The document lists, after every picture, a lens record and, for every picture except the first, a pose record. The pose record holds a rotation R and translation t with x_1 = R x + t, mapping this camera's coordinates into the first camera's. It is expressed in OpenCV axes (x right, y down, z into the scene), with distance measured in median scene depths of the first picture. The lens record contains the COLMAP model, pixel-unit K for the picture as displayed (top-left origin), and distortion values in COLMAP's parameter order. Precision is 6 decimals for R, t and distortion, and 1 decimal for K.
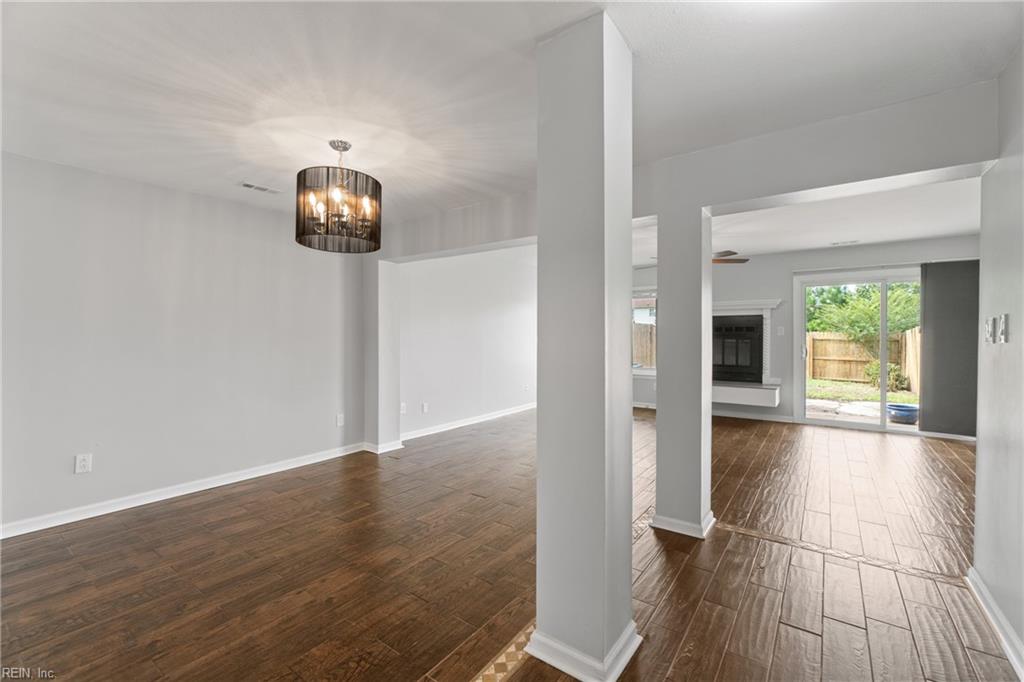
lens RADIAL K [[444.9, 0, 499.2], [0, 444.9, 336.2], [0, 0, 1]] dist [-0.002516, -0.000266]
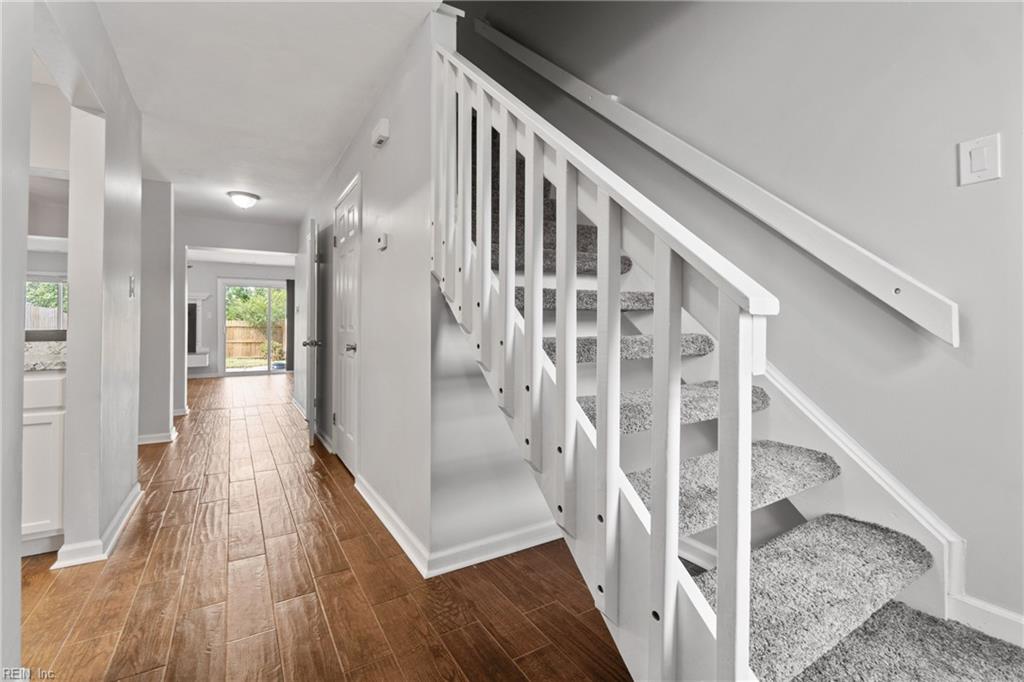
lens RADIAL K [[452.3, 0, 501.6], [0, 452.3, 324.4], [0, 0, 1]] dist [-0.003343, -0.000195]
pose [[0.382699, 0.002779, 0.923869, -0.360343], [0.006445, 0.999963, -0.005678, 0.032775], [-0.923851, 0.008127, 0.382667, -0.442733]]
